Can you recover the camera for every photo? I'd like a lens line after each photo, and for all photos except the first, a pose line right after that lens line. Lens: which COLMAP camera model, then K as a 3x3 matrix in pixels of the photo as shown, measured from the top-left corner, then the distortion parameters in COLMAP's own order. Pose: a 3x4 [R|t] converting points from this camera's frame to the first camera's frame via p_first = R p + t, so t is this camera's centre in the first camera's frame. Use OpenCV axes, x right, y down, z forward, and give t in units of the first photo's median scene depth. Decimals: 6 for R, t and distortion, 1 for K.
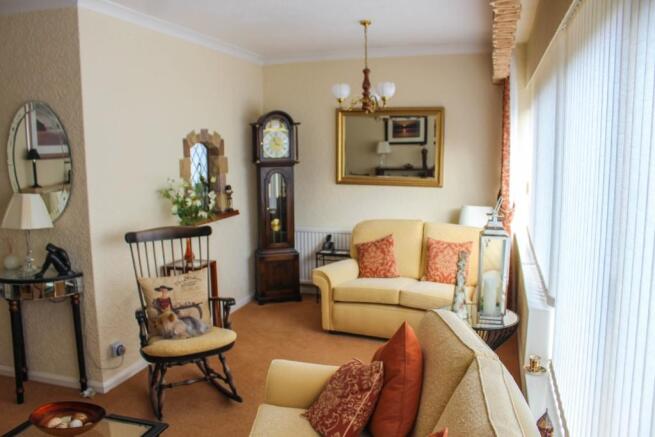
lens RADIAL K [[540.1, 0, 327.5], [0, 540.1, 218.5], [0, 0, 1]] dist [-0.174099, 0.152679]
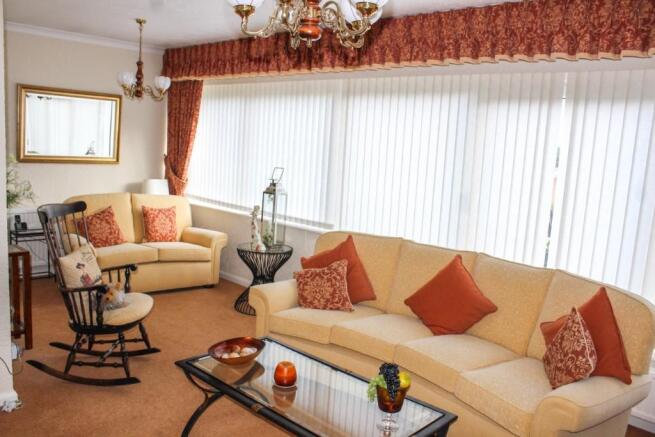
lens RADIAL K [[540.1, 0, 327.5], [0, 540.1, 218.5], [0, 0, 1]] dist [-0.174099, 0.152679]
pose [[0.456435, -0.089651, 0.885229, -0.682398], [0.054056, 0.995867, 0.072985, -0.001165], [-0.888113, 0.014539, 0.459394, 0.101222]]
